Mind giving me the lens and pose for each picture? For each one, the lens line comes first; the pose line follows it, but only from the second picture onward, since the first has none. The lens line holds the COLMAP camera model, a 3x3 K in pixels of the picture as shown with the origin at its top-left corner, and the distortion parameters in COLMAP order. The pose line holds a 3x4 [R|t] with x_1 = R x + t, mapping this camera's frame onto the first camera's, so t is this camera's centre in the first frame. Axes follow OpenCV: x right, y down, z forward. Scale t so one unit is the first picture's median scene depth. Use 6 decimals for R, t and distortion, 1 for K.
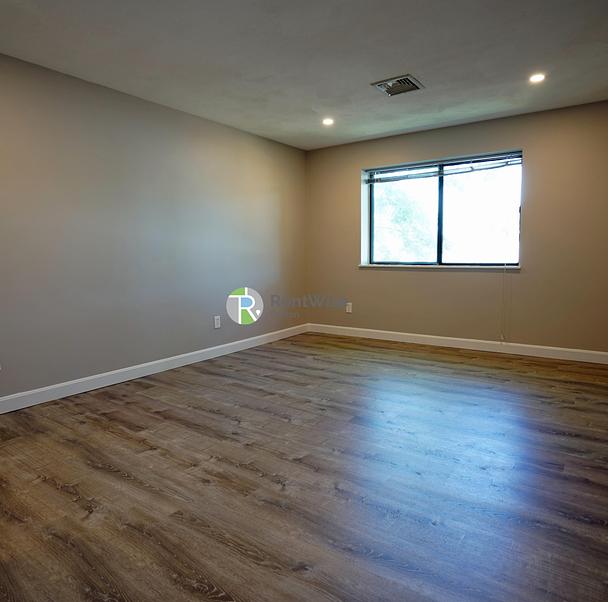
lens RADIAL K [[418.9, 0, 304.0], [0, 418.9, 301.0], [0, 0, 1]] dist [-0.044689, 0.006540]
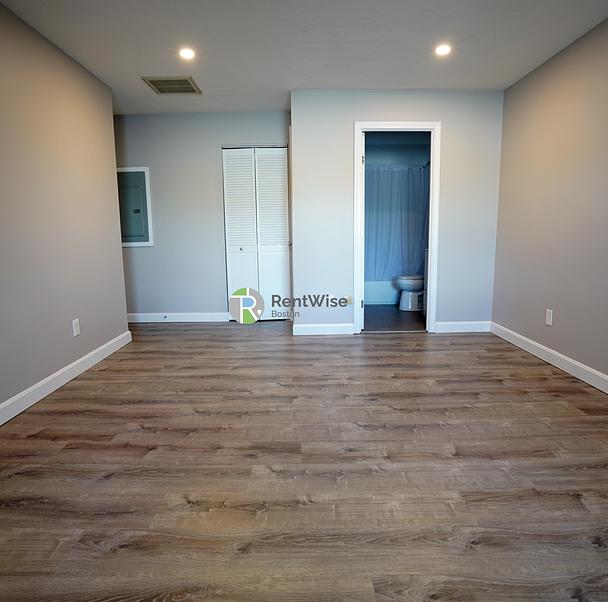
lens RADIAL K [[418.9, 0, 304.0], [0, 418.9, 301.0], [0, 0, 1]] dist [-0.044689, 0.006540]
pose [[-0.803676, 0.116702, -0.583511, 0.514624], [-0.042792, 0.966708, 0.252279, -0.168891], [0.593526, 0.227720, -0.771926, 1.499052]]
